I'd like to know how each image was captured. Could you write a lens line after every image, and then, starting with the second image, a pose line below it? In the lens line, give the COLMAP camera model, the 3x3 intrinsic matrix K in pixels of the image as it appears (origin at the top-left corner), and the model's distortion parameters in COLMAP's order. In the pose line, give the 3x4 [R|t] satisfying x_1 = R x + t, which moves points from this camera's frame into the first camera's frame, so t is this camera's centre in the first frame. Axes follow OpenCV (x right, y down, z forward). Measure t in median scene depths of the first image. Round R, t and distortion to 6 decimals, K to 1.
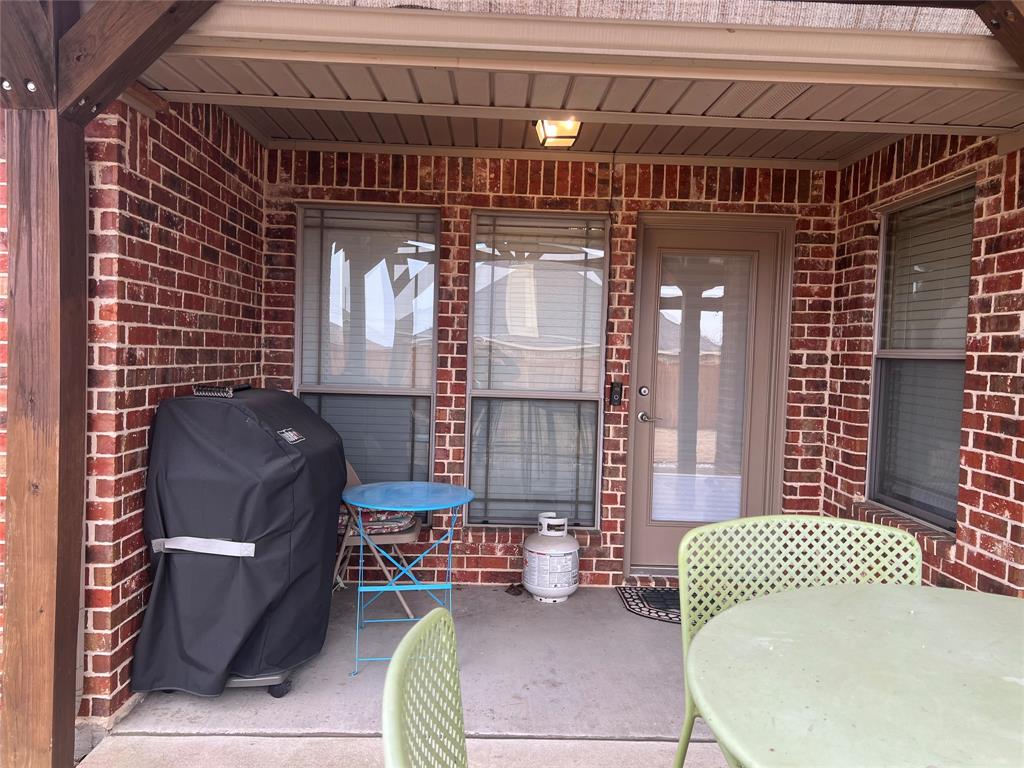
lens RADIAL K [[785.0, 0, 512.1], [0, 785.0, 384.6], [0, 0, 1]] dist [0.057086, -0.065827]
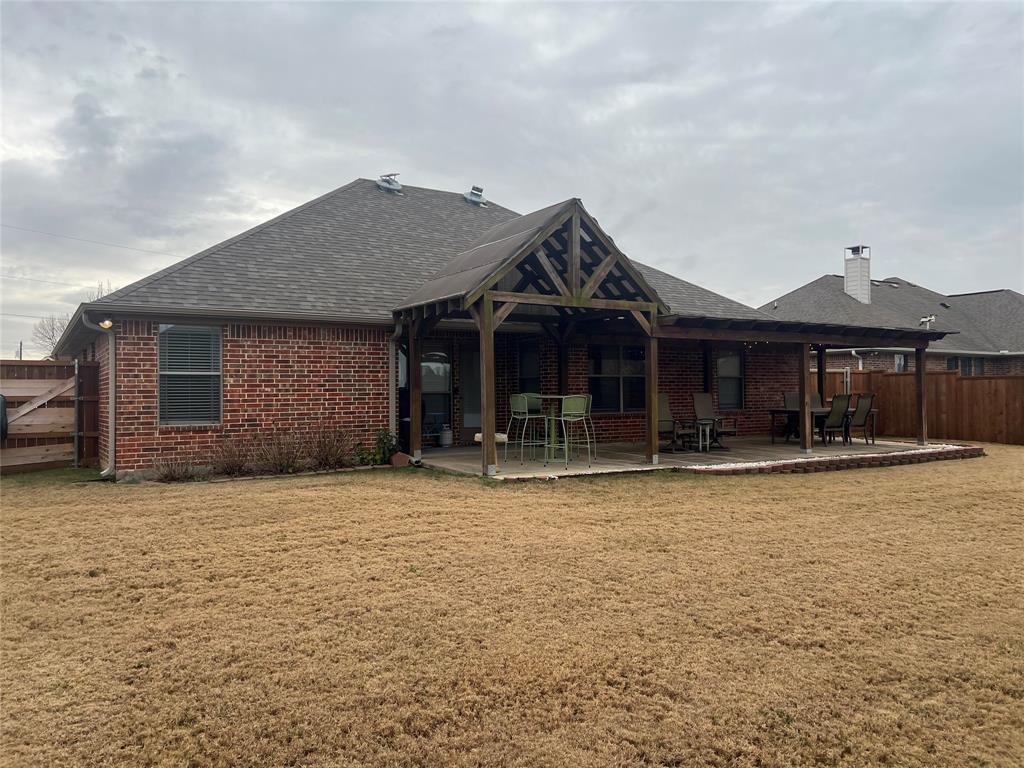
lens RADIAL K [[785.0, 0, 509.0], [0, 785.0, 382.6], [0, 0, 1]] dist [0.057086, -0.065827]
pose [[0.865845, -0.051978, 0.497604, -1.588740], [0.079798, 0.996204, -0.034789, 0.123380], [-0.493907, 0.069830, 0.866706, -2.482673]]
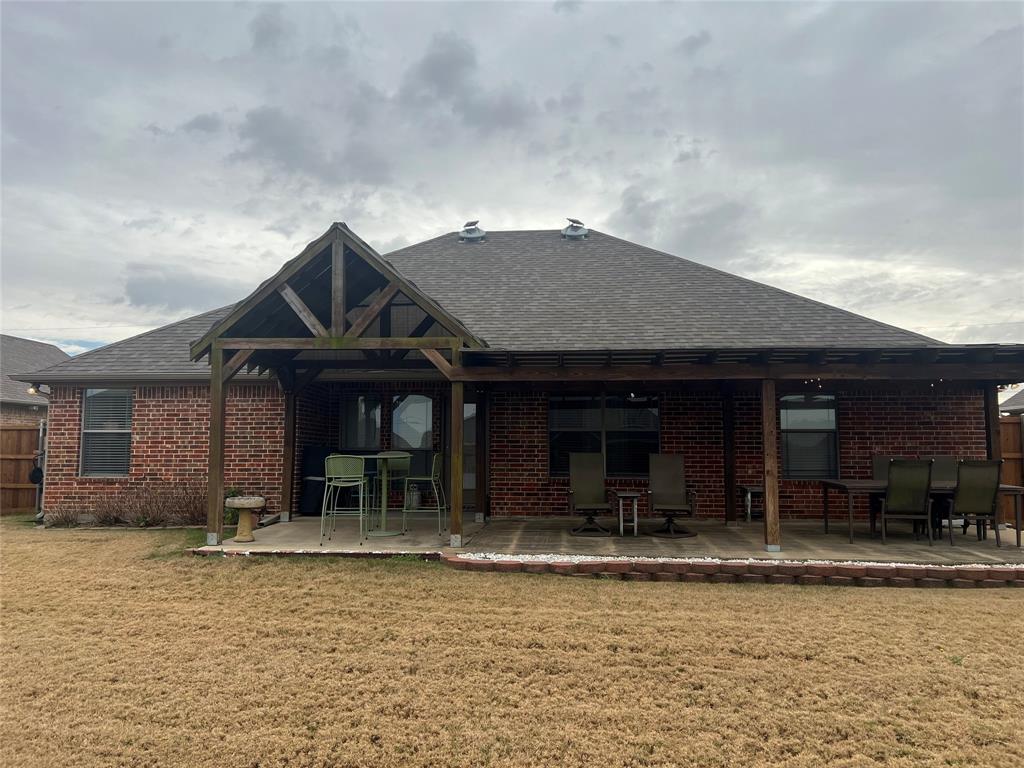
lens RADIAL K [[785.0, 0, 510.1], [0, 785.0, 385.9], [0, 0, 1]] dist [0.057086, -0.065827]
pose [[0.989957, -0.060471, -0.127785, 0.971697], [0.042030, 0.988921, -0.142372, 0.249664], [0.134979, 0.135571, 0.981530, -2.423408]]
